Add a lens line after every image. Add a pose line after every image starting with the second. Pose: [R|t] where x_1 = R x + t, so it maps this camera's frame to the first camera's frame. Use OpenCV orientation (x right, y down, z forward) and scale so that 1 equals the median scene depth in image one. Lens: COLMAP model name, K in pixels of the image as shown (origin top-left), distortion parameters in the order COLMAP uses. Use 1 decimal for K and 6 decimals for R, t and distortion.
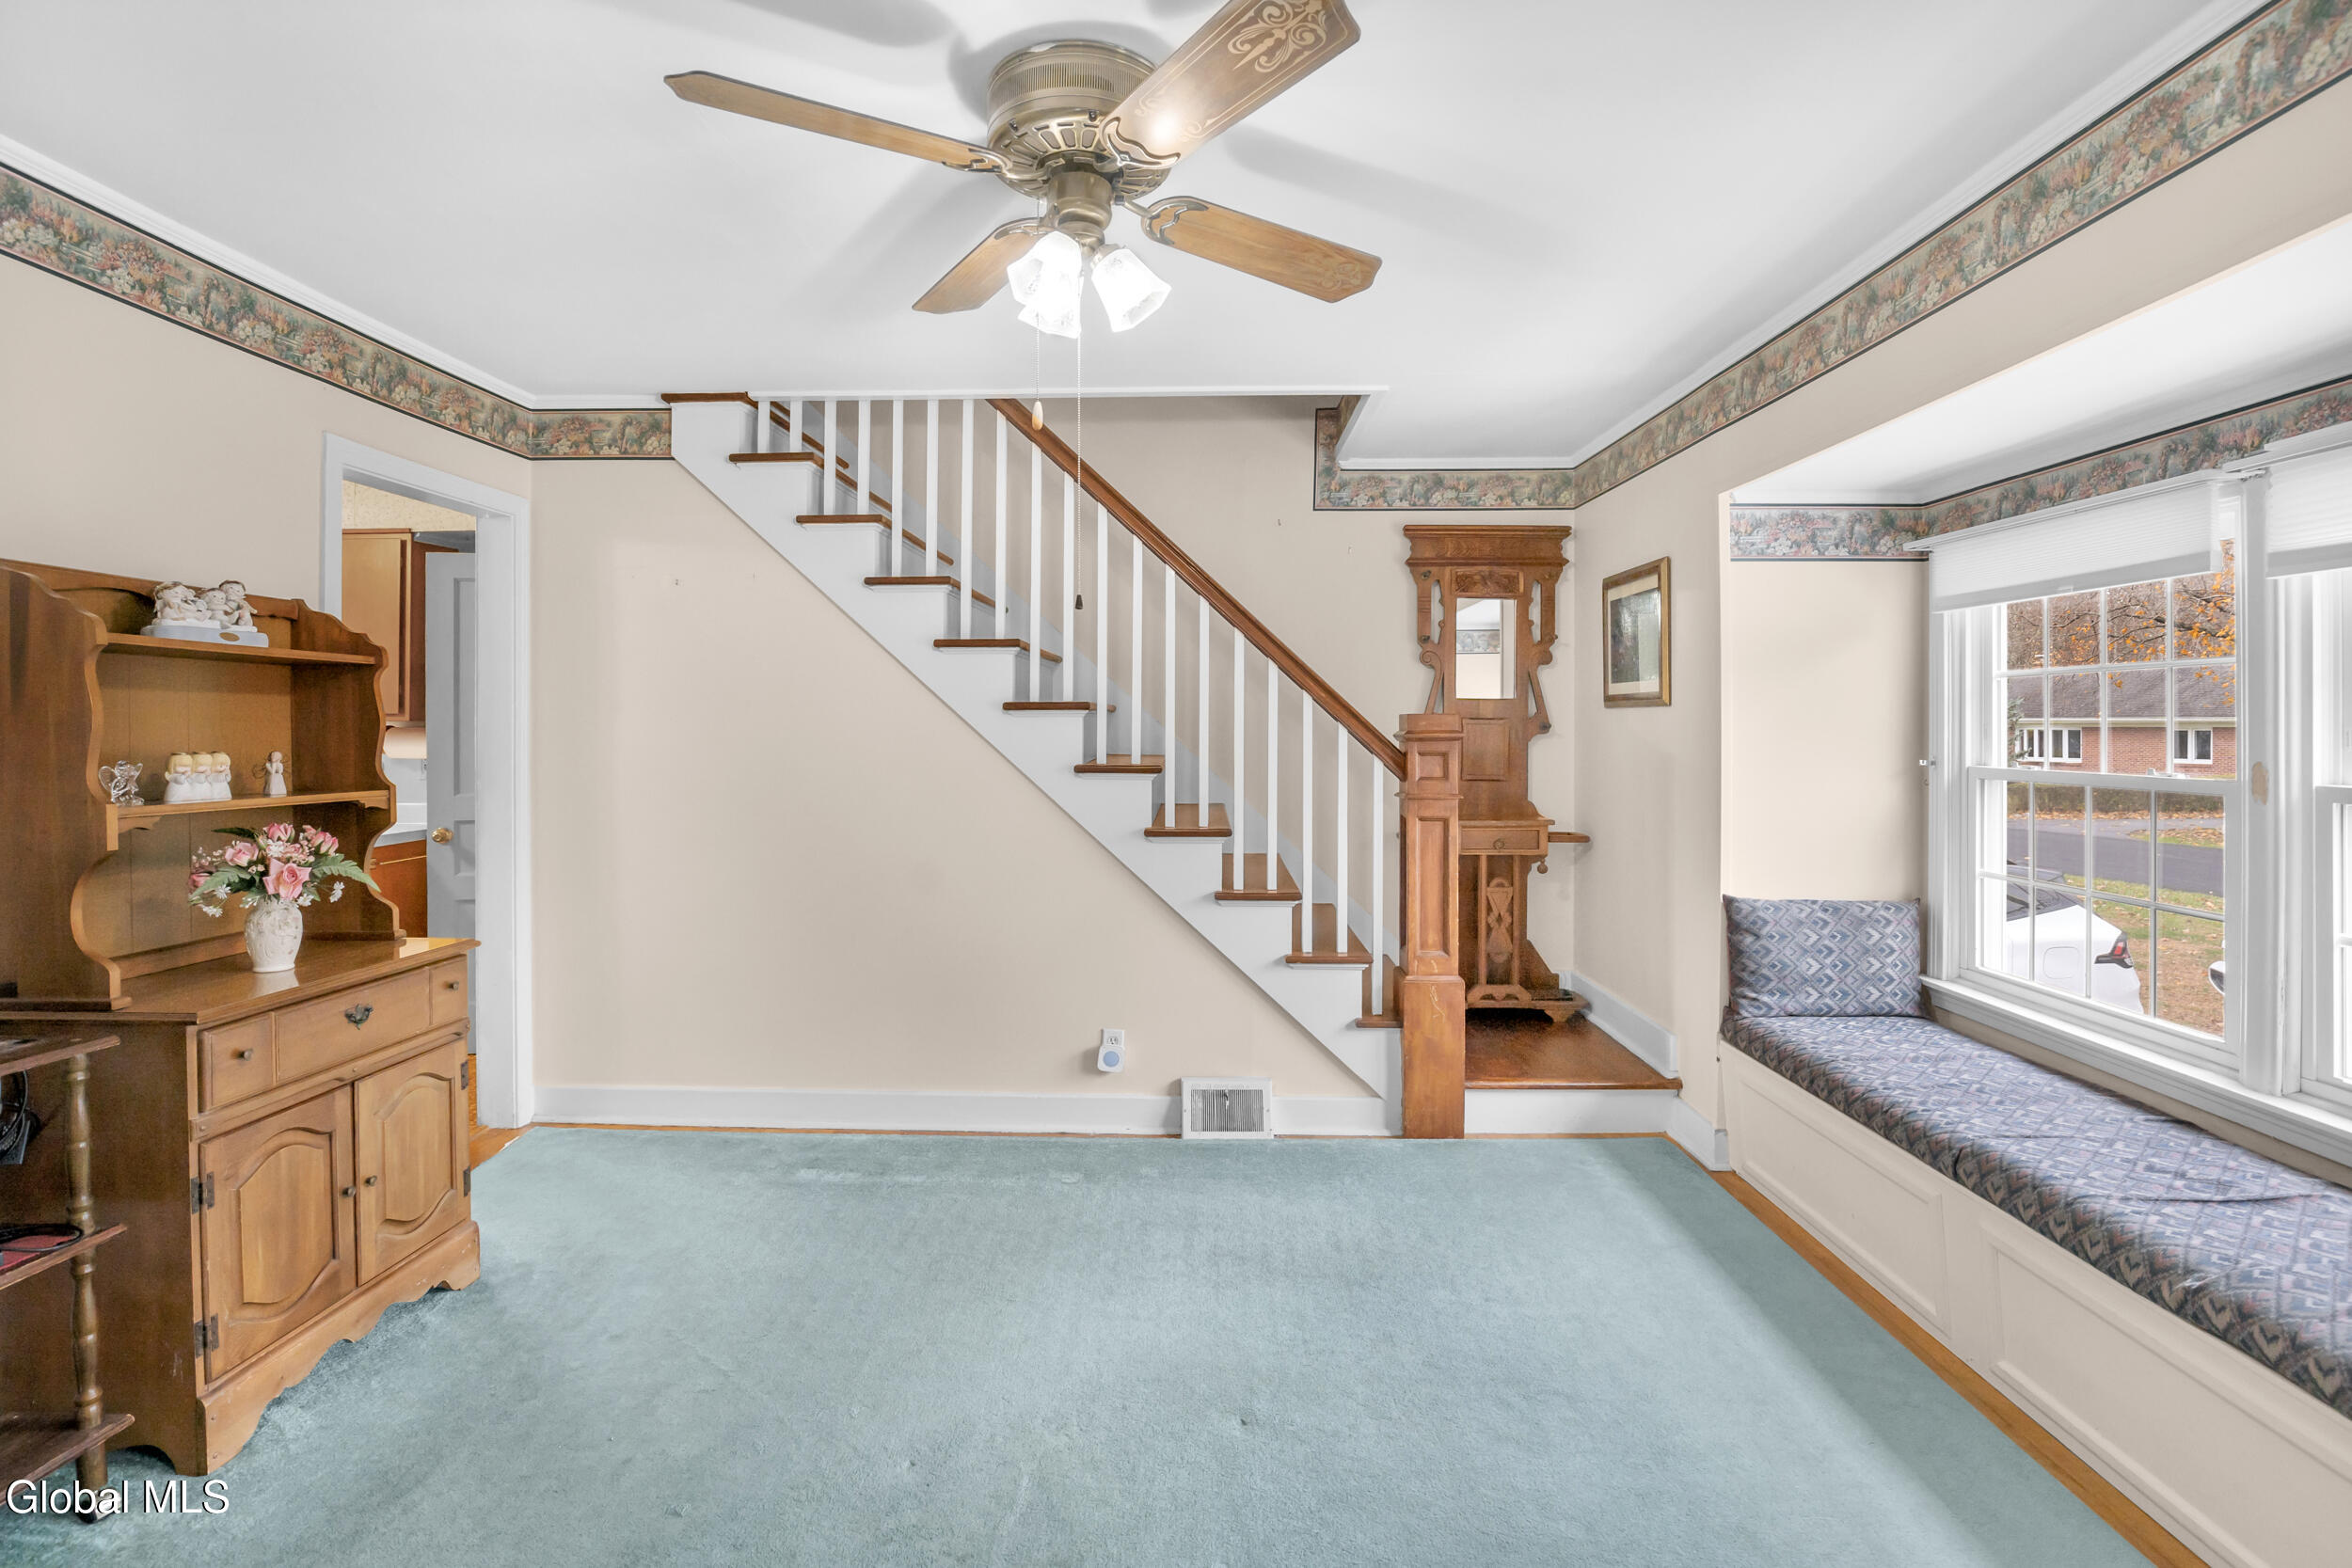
lens RADIAL K [[1153.4, 0, 1167.3], [0, 1153.4, 740.5], [0, 0, 1]] dist [-0.022554, 0.002255]
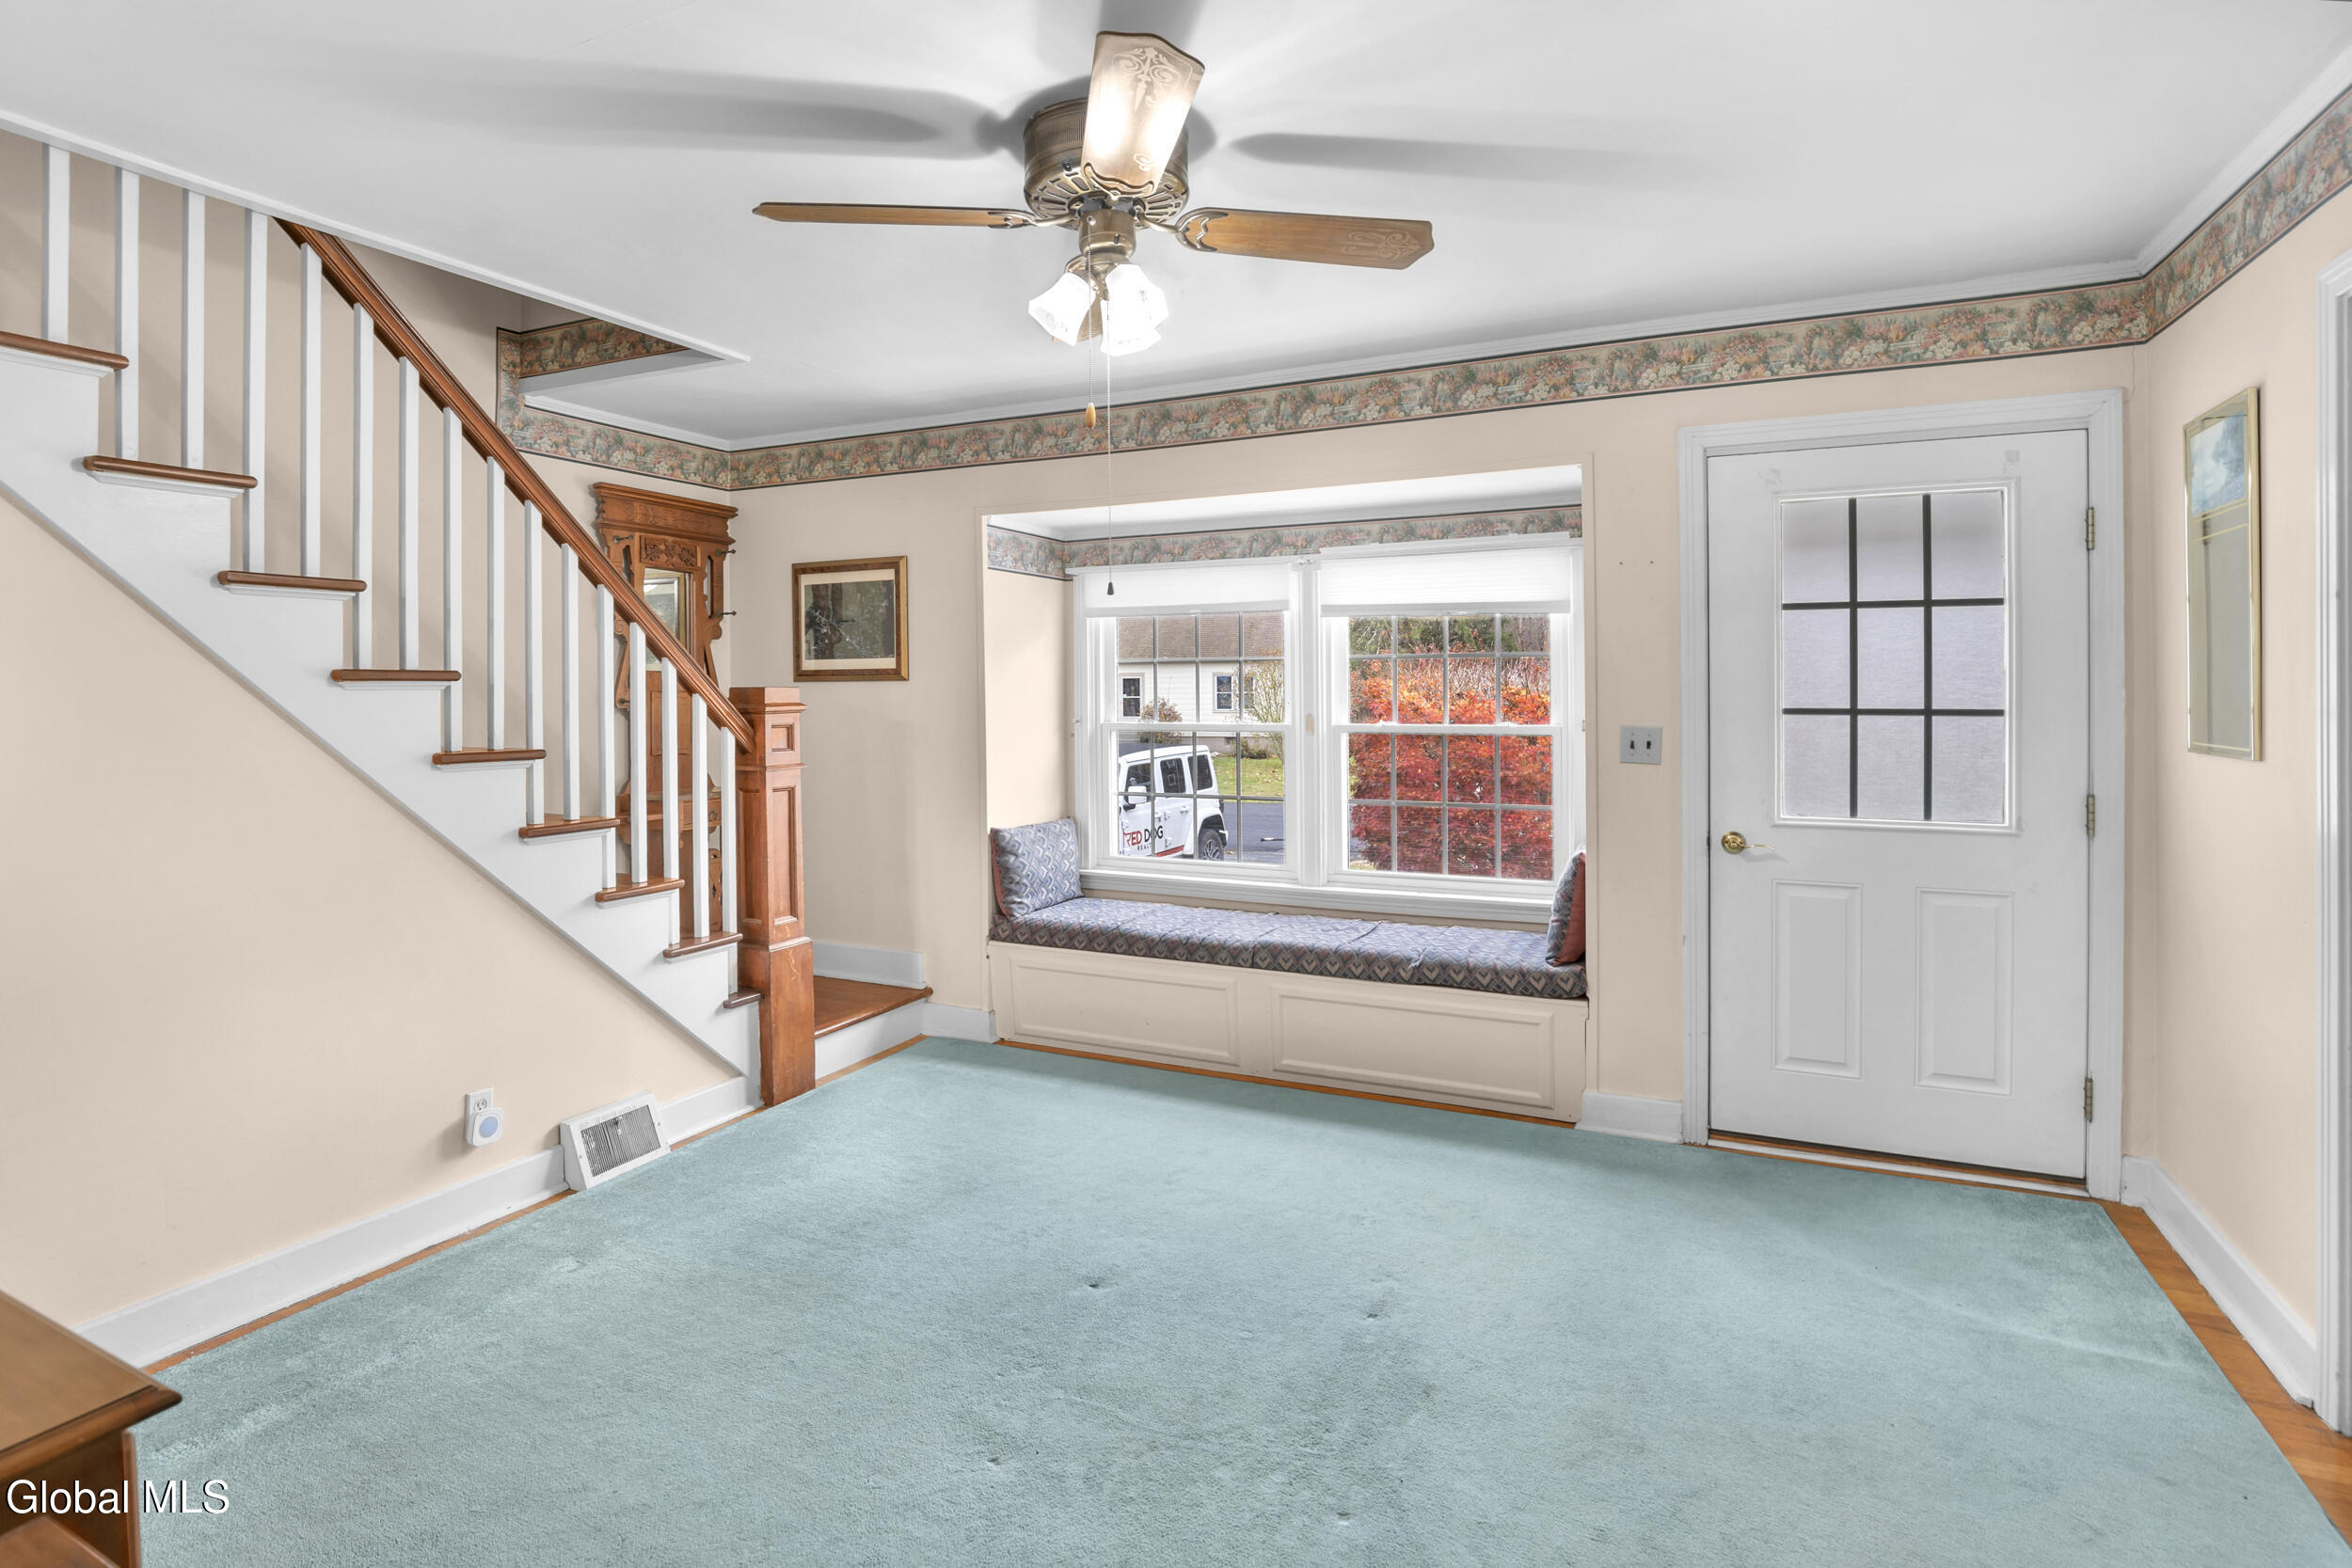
lens RADIAL K [[1196.8, 0, 1164.0], [0, 1196.8, 706.2], [0, 0, 1]] dist [-0.019968, 0.002504]
pose [[0.410392, -0.014037, 0.911801, -0.659276], [0.017955, 0.999812, 0.007310, -0.008252], [-0.911732, 0.013372, 0.410567, 0.271083]]
